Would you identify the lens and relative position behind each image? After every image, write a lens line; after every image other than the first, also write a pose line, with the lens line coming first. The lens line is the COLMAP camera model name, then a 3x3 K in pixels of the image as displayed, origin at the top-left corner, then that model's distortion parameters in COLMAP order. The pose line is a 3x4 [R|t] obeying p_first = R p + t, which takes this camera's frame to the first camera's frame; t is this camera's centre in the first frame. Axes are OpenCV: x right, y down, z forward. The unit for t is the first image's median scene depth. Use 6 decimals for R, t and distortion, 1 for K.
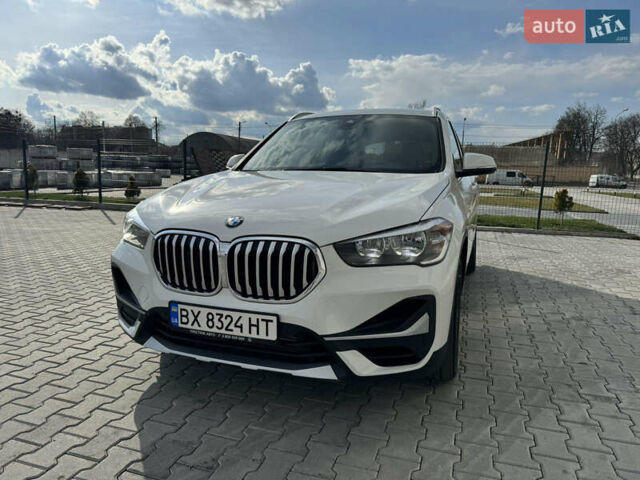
lens RADIAL K [[471.9, 0, 319.6], [0, 471.9, 219.4], [0, 0, 1]] dist [0.073502, -0.097523]
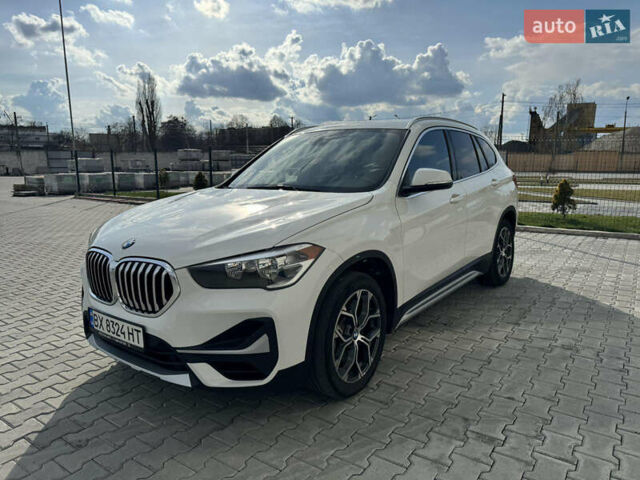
lens RADIAL K [[461.9, 0, 288.4], [0, 461.9, 240.2], [0, 0, 1]] dist [0.146253, -0.213078]
pose [[0.952965, 0.021454, -0.302320, 0.571442], [-0.004433, 0.998372, 0.056874, -0.072681], [0.303048, -0.052859, 0.951508, 0.029121]]
